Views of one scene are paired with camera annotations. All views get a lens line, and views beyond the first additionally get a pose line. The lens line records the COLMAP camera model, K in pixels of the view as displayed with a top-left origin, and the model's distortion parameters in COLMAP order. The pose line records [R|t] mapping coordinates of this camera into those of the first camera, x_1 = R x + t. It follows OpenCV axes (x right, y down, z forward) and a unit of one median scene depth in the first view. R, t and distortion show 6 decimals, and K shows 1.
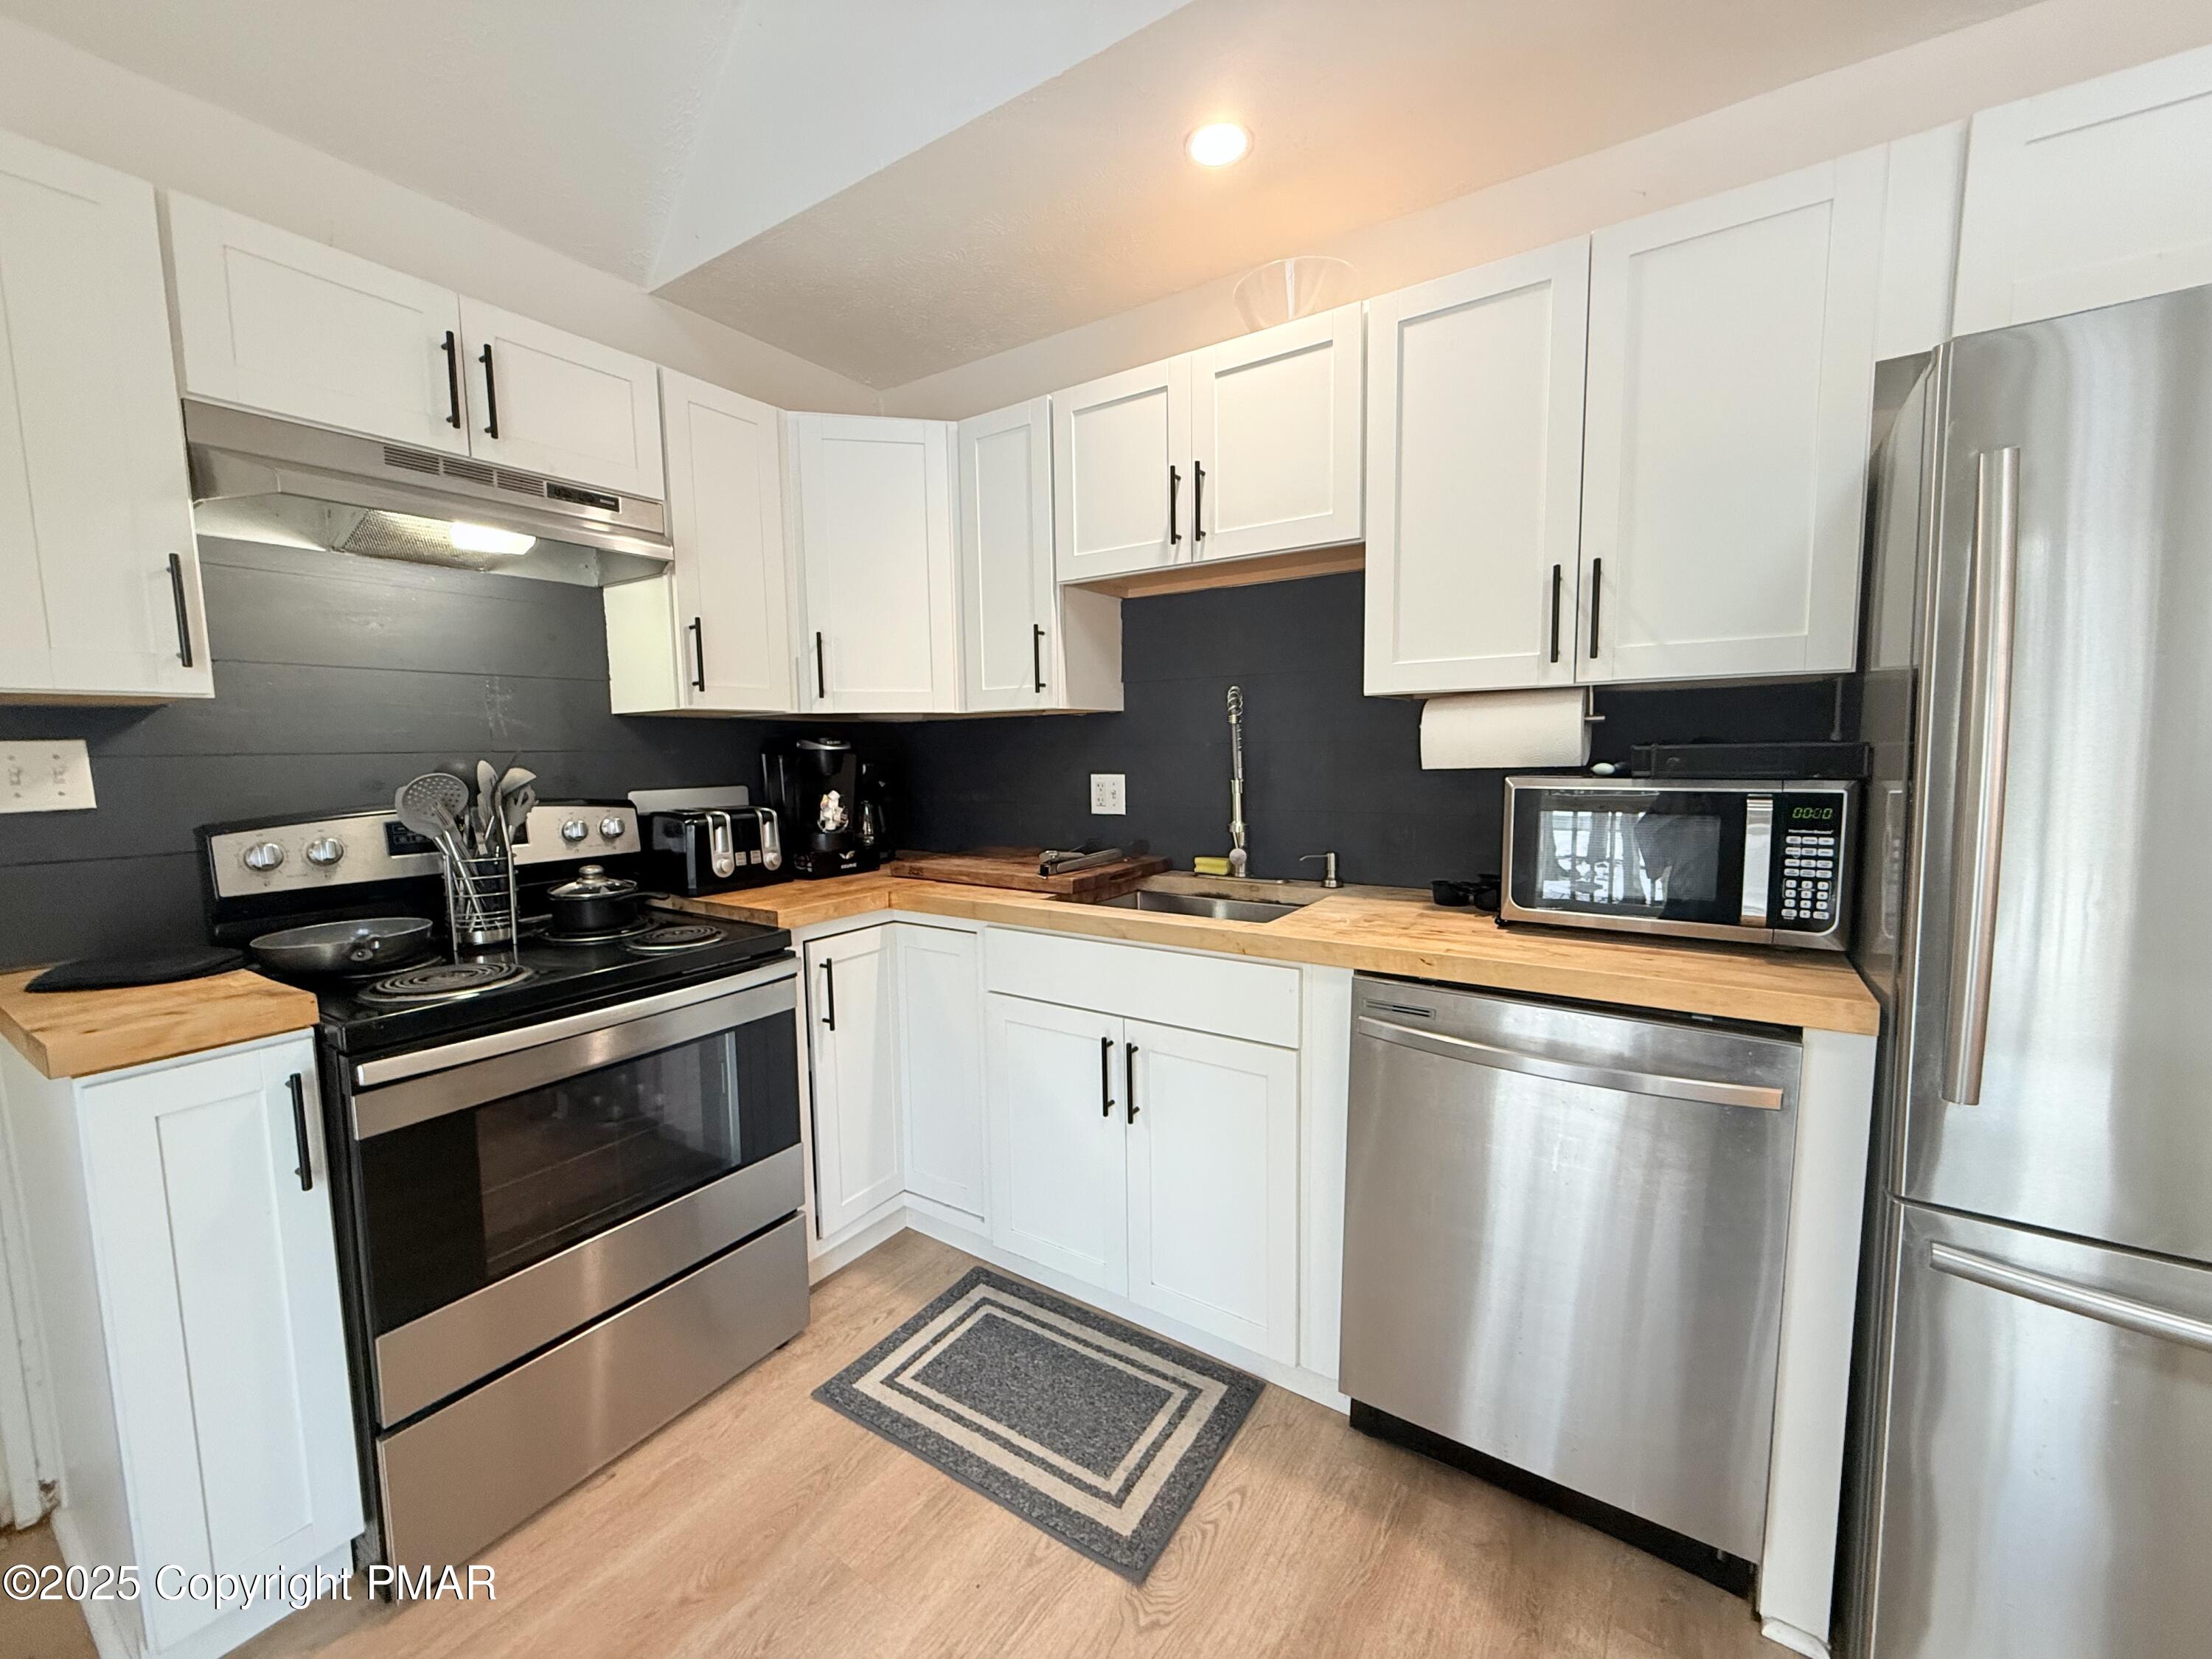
lens RADIAL K [[881.7, 0, 1103.5], [0, 881.7, 828.2], [0, 0, 1]] dist [-0.006012, -0.000939]
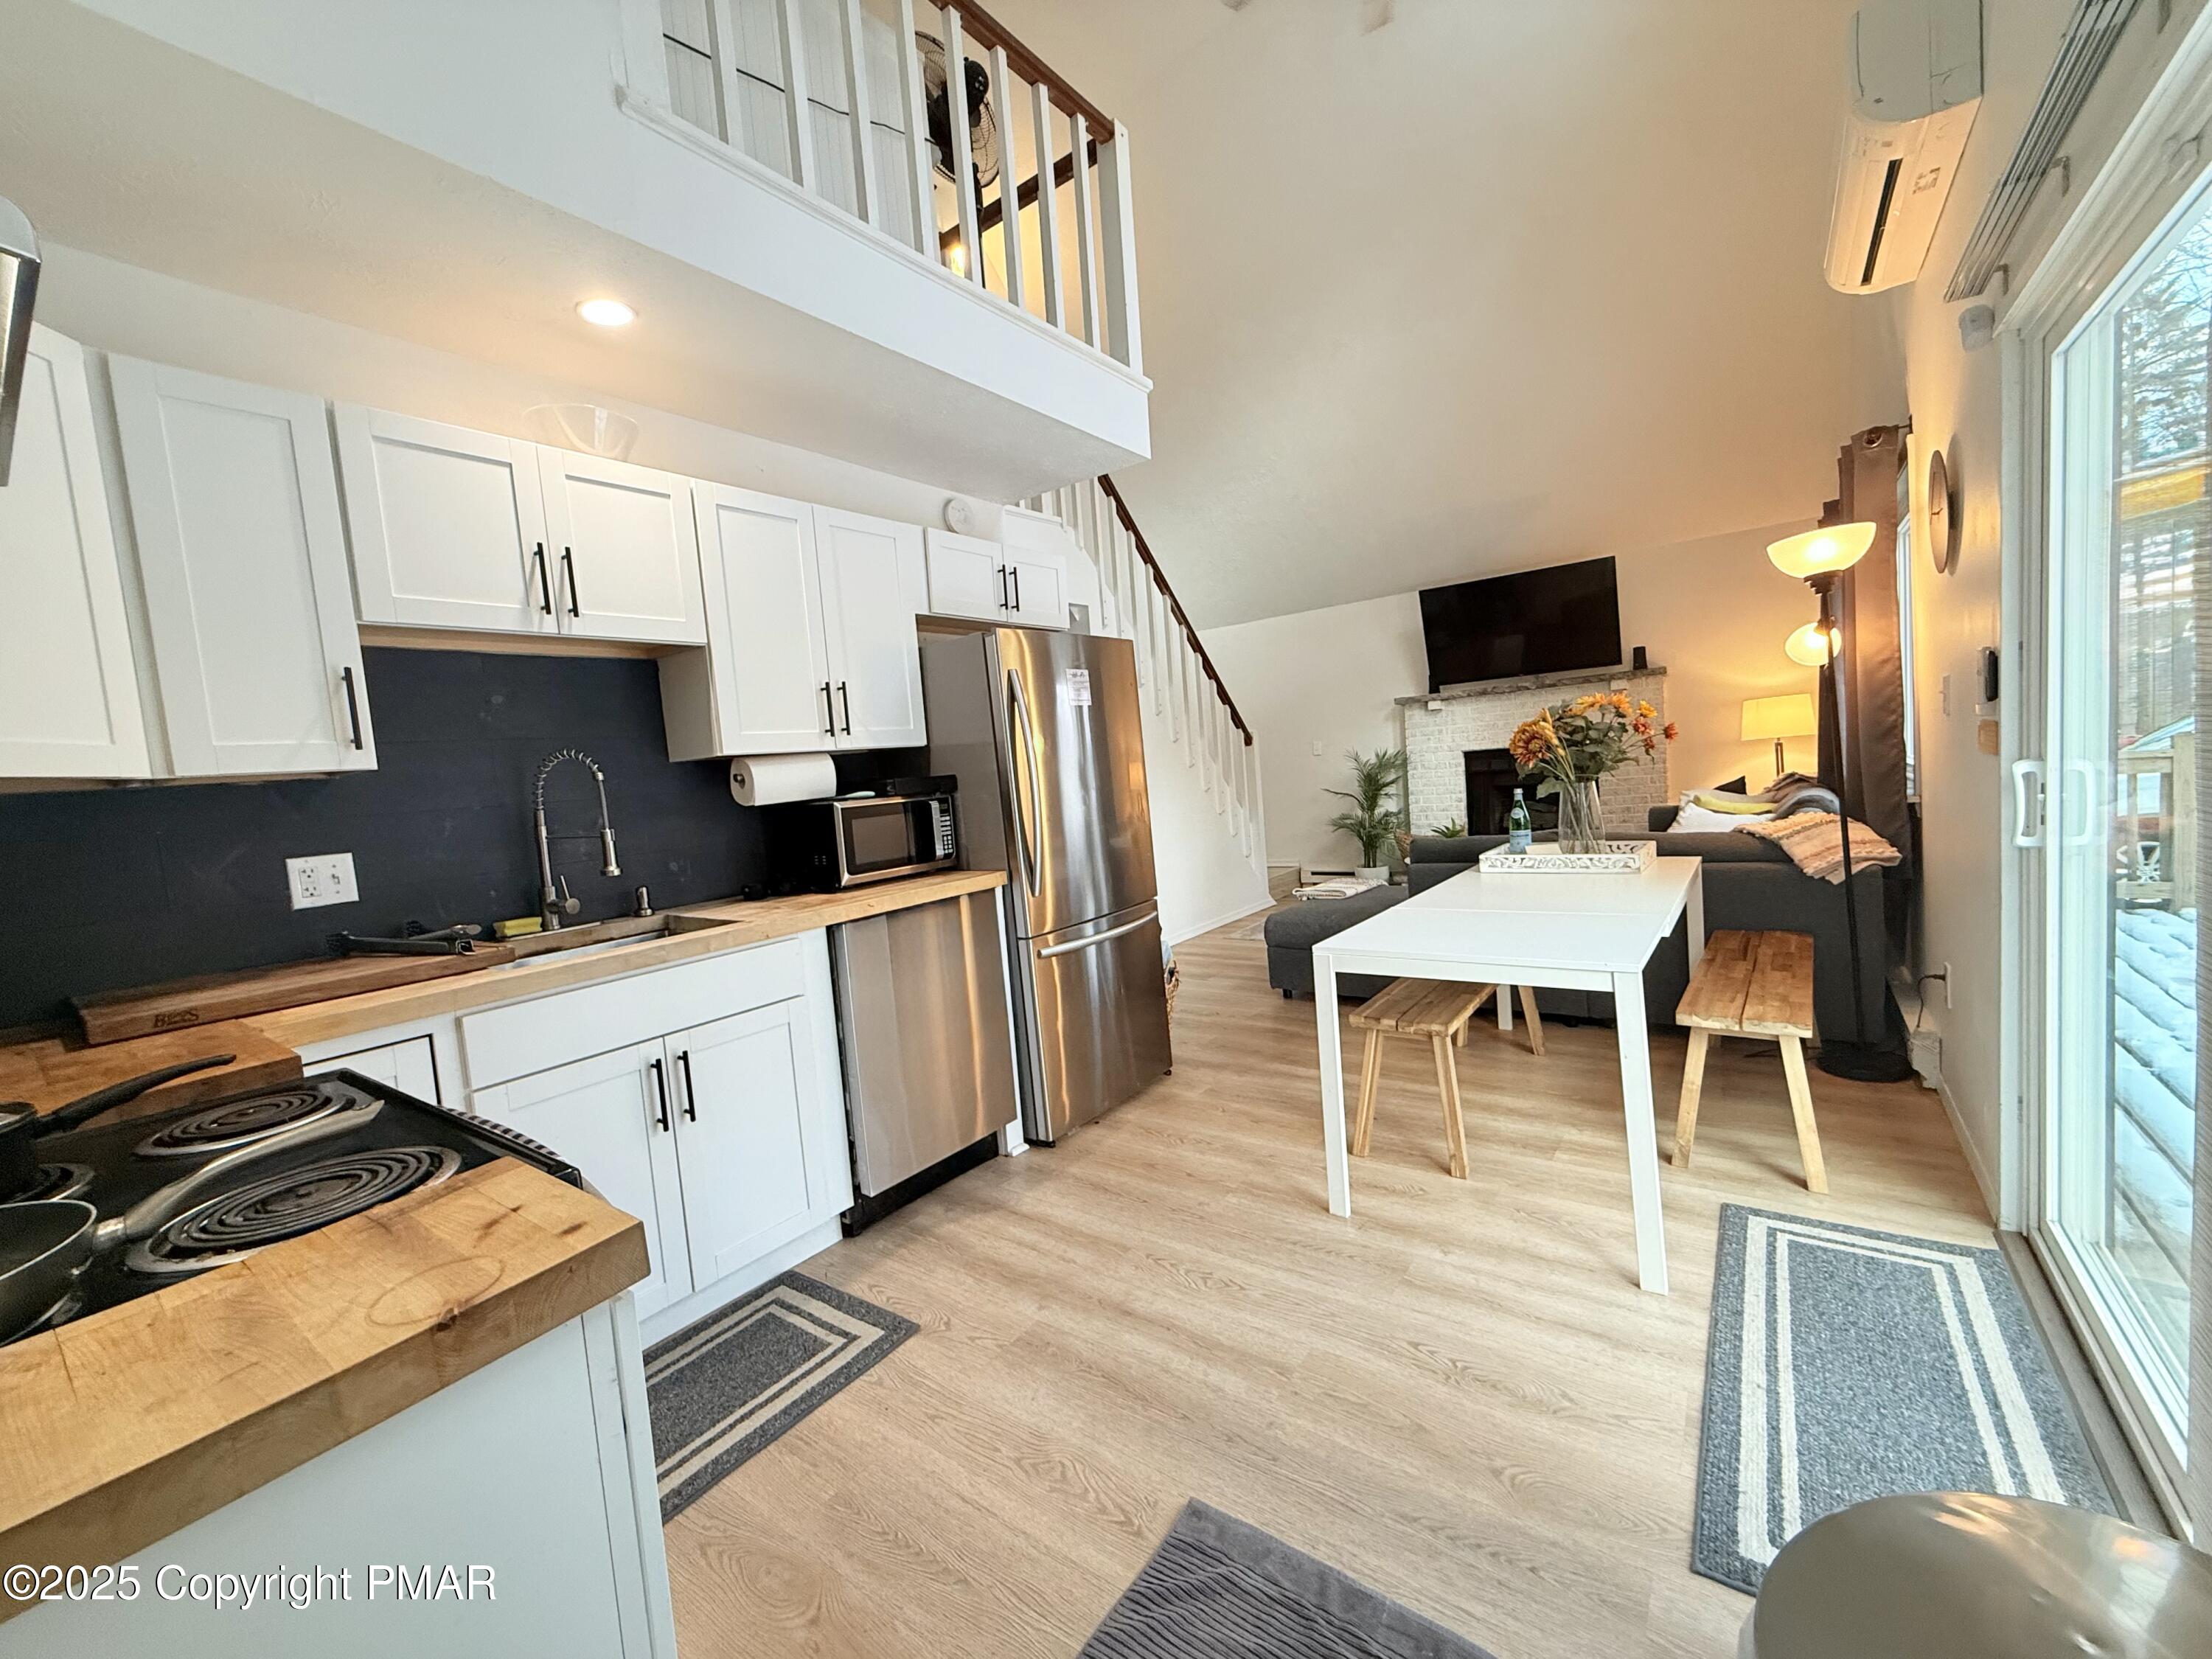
lens RADIAL K [[881.7, 0, 1108.7], [0, 881.7, 826.4], [0, 0, 1]] dist [-0.006012, -0.000939]
pose [[0.046453, -0.059879, 0.997124, -1.086009], [0.171589, 0.983843, 0.051088, -0.007289], [-0.984073, 0.168723, 0.055977, 0.350395]]
